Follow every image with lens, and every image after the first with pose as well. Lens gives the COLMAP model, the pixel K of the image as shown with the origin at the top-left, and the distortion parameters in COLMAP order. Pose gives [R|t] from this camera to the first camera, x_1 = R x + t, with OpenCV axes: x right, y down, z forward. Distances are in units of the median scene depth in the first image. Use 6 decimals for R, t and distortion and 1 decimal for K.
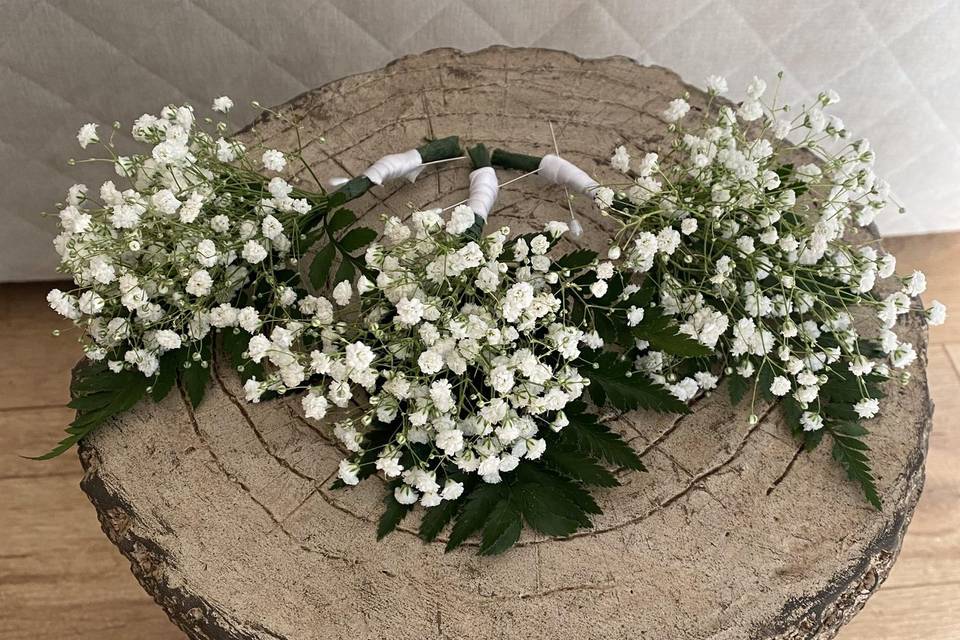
lens RADIAL K [[1097.5, 0, 453.7], [0, 1097.5, 300.8], [0, 0, 1]] dist [-0.008851, 0.000000]
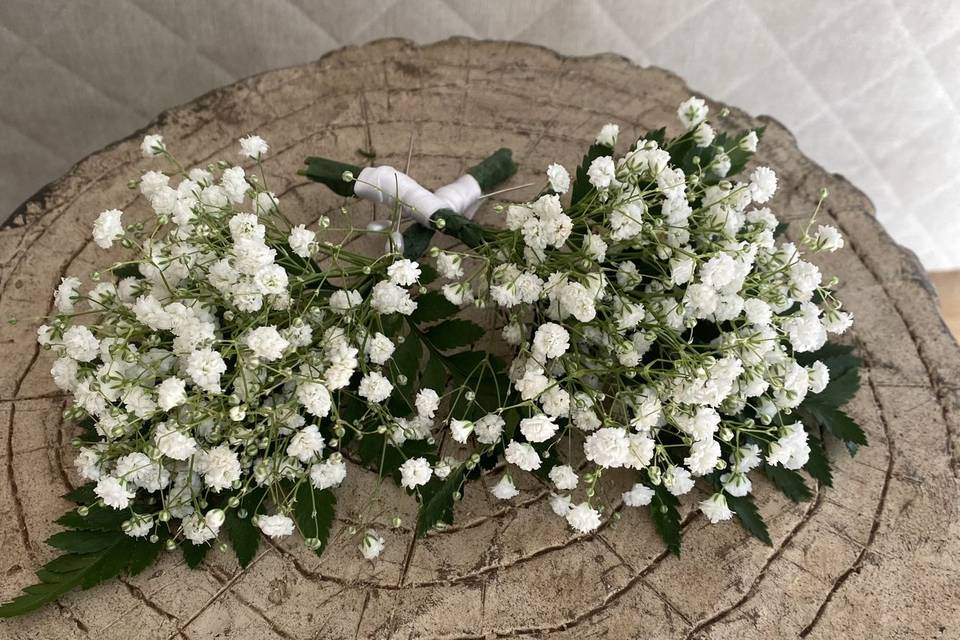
lens RADIAL K [[1097.5, 0, 467.6], [0, 1097.5, 348.7], [0, 0, 1]] dist [-0.008851, 0.000000]
pose [[0.999547, 0.021016, 0.021551, 0.035746], [-0.021763, 0.999149, 0.035031, -0.035199], [-0.020796, -0.035484, 0.999154, 0.204016]]
